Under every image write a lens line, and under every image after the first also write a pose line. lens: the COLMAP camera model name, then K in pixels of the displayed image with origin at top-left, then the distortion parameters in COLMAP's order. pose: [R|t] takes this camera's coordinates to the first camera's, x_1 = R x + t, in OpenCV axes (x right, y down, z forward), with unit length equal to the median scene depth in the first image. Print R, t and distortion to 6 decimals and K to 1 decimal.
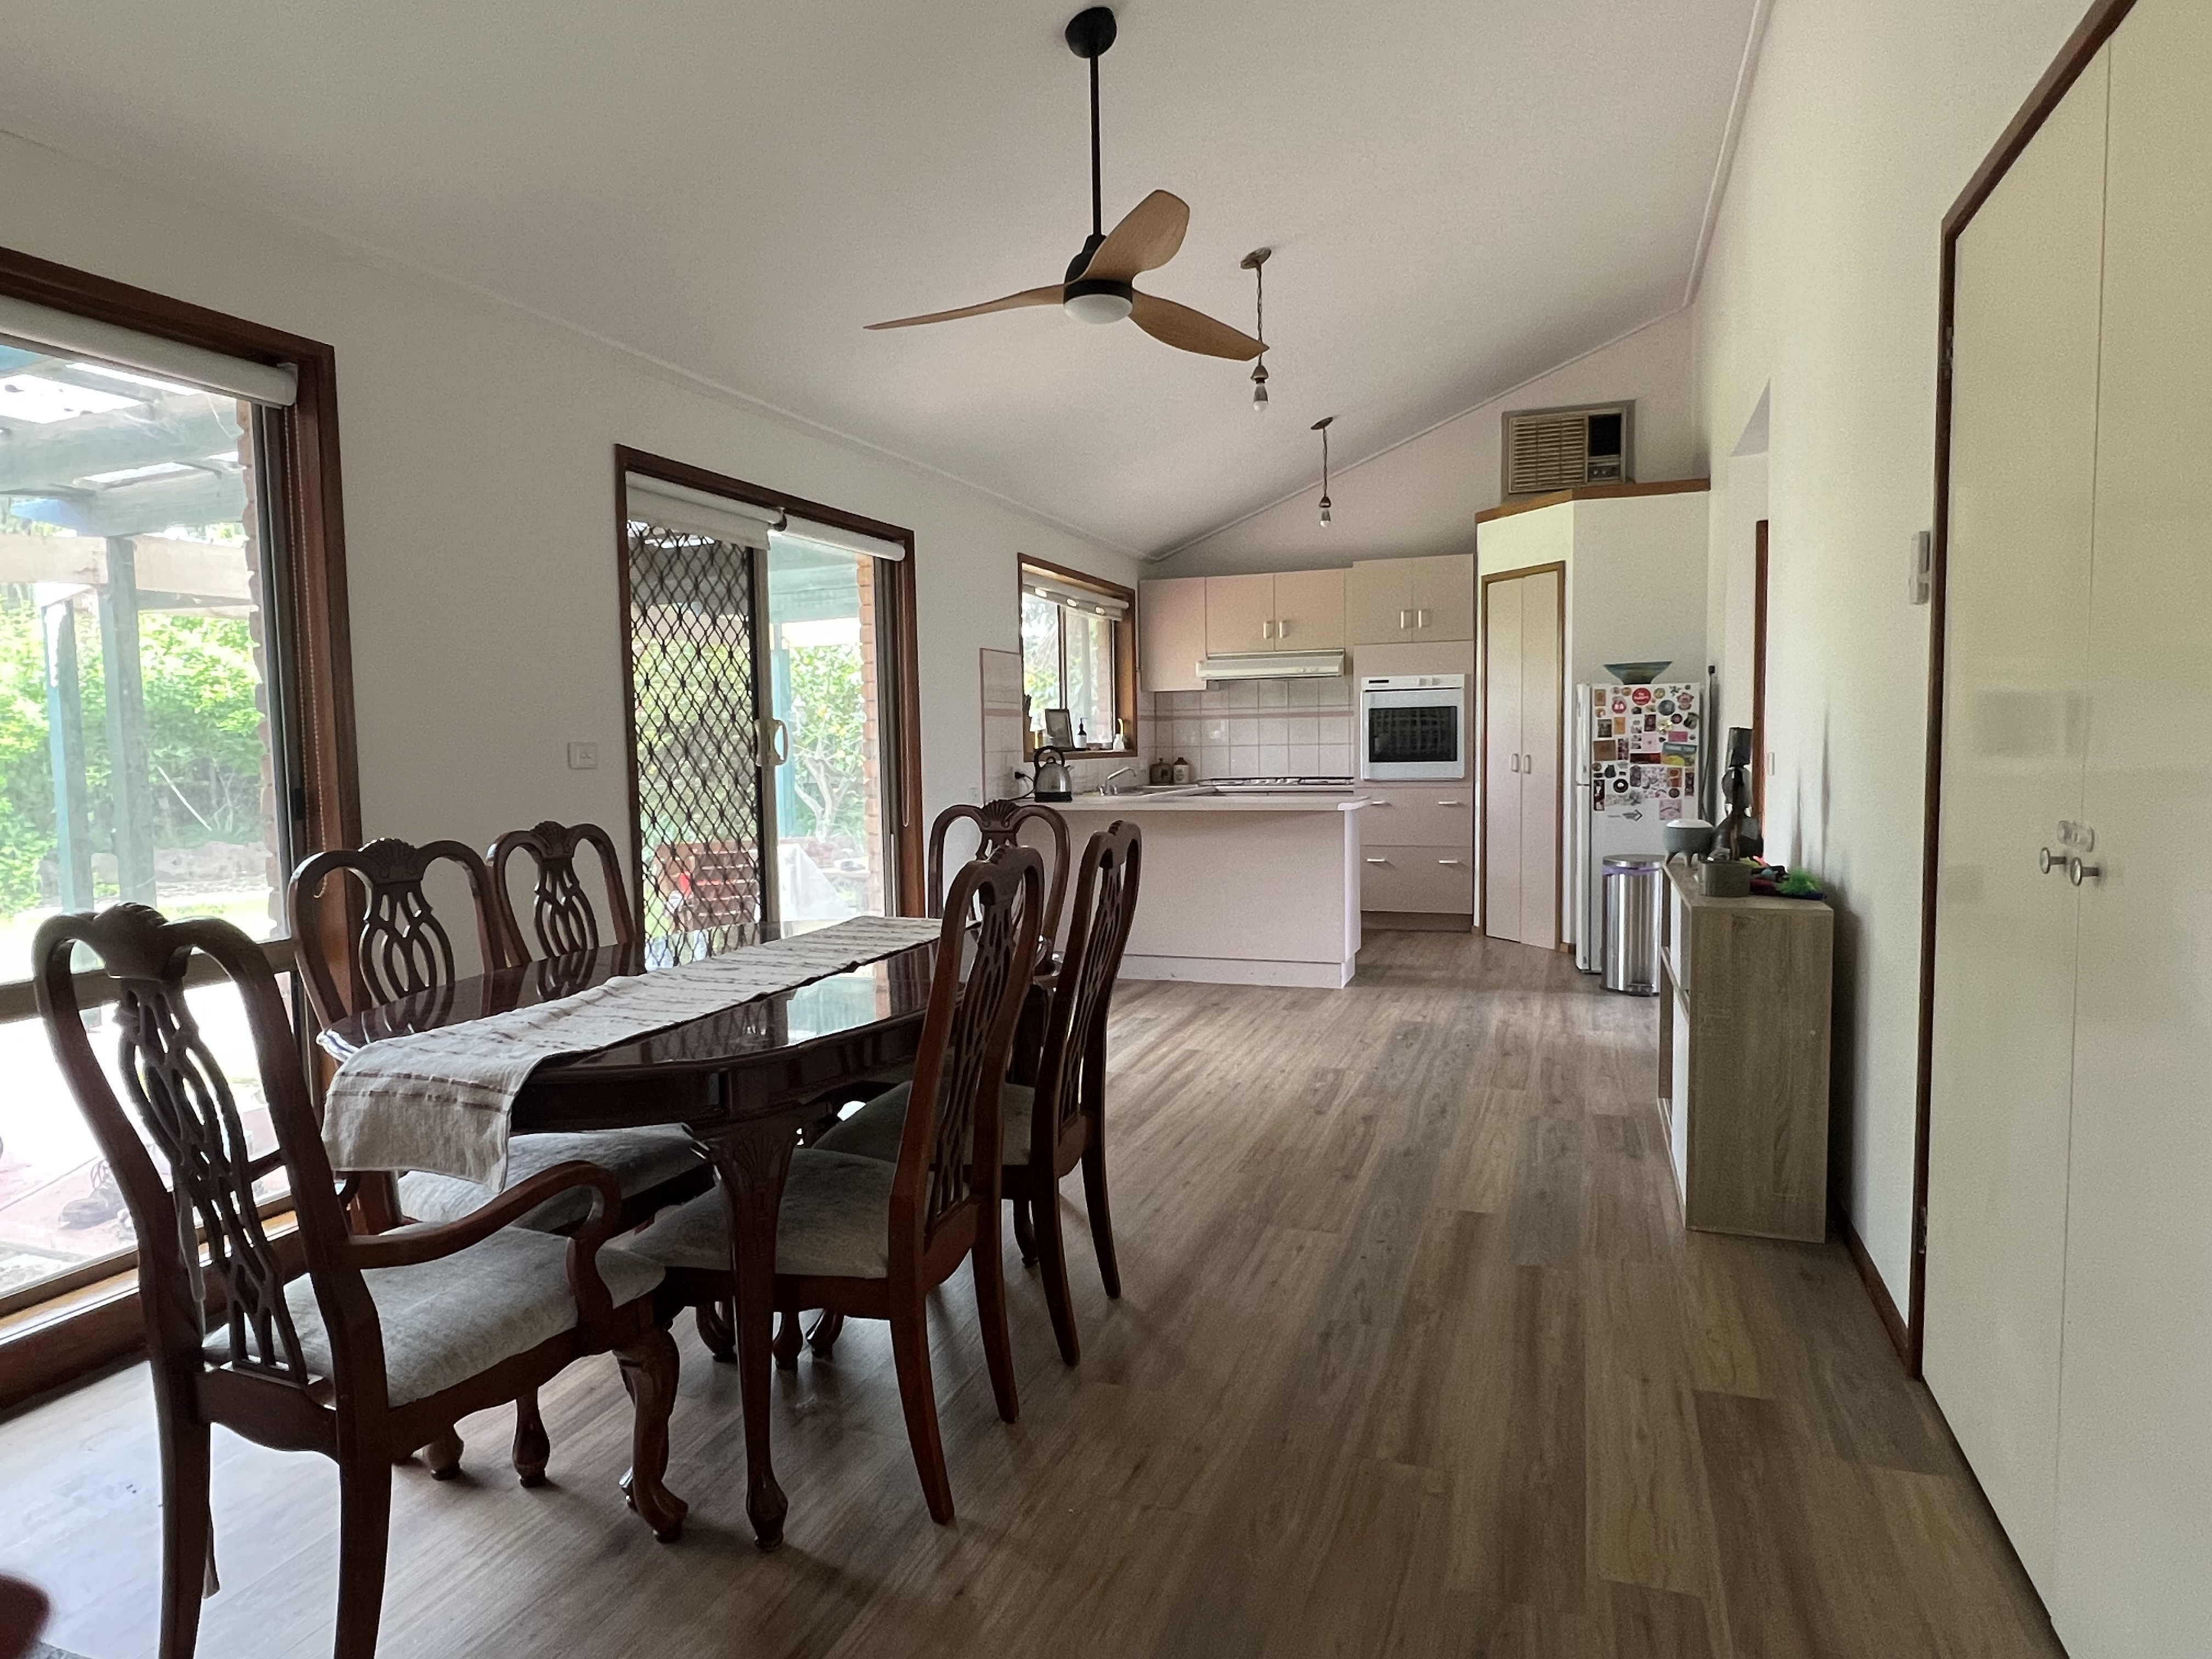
lens RADIAL K [[1329.7, 0, 1097.9], [0, 1329.7, 829.4], [0, 0, 1]] dist [-0.000419, -0.000959]
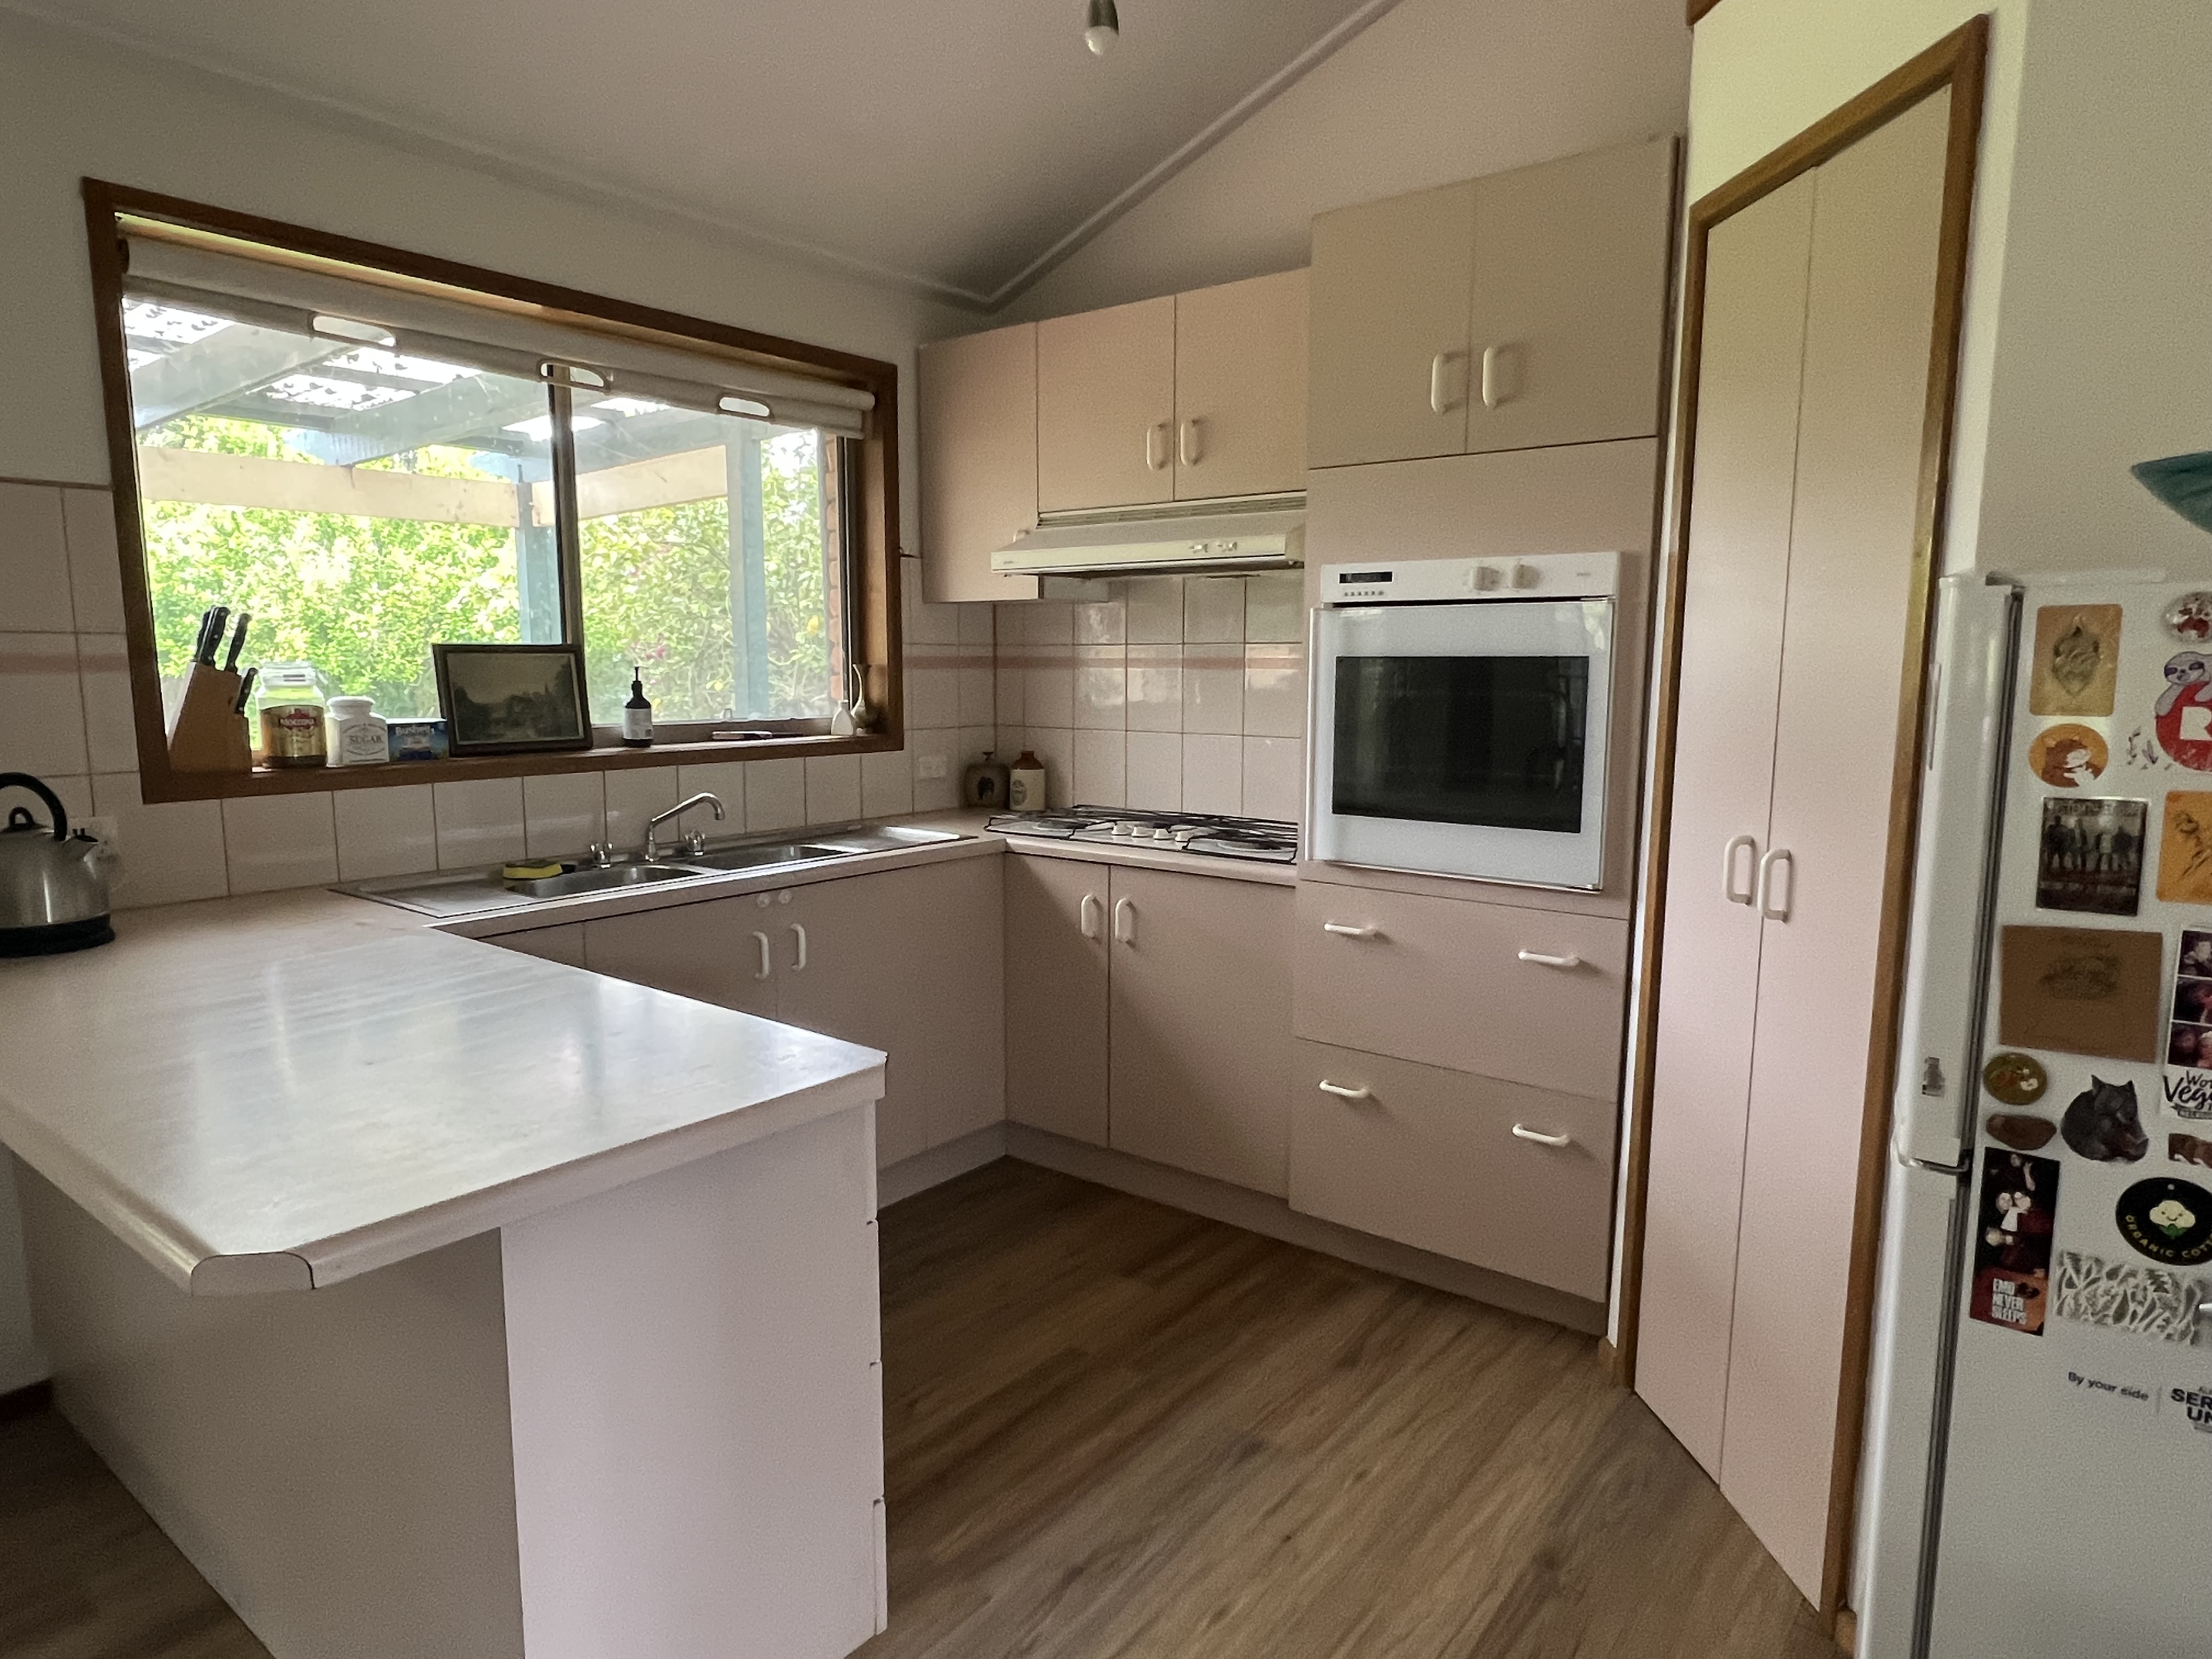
lens RADIAL K [[1329.7, 0, 1114.5], [0, 1329.7, 834.5], [0, 0, 1]] dist [-0.000419, -0.000959]
pose [[0.950051, 0.060736, -0.306128, 0.257729], [-0.039974, 0.996483, 0.073646, -0.068544], [0.309524, -0.057730, 0.949138, 0.657298]]
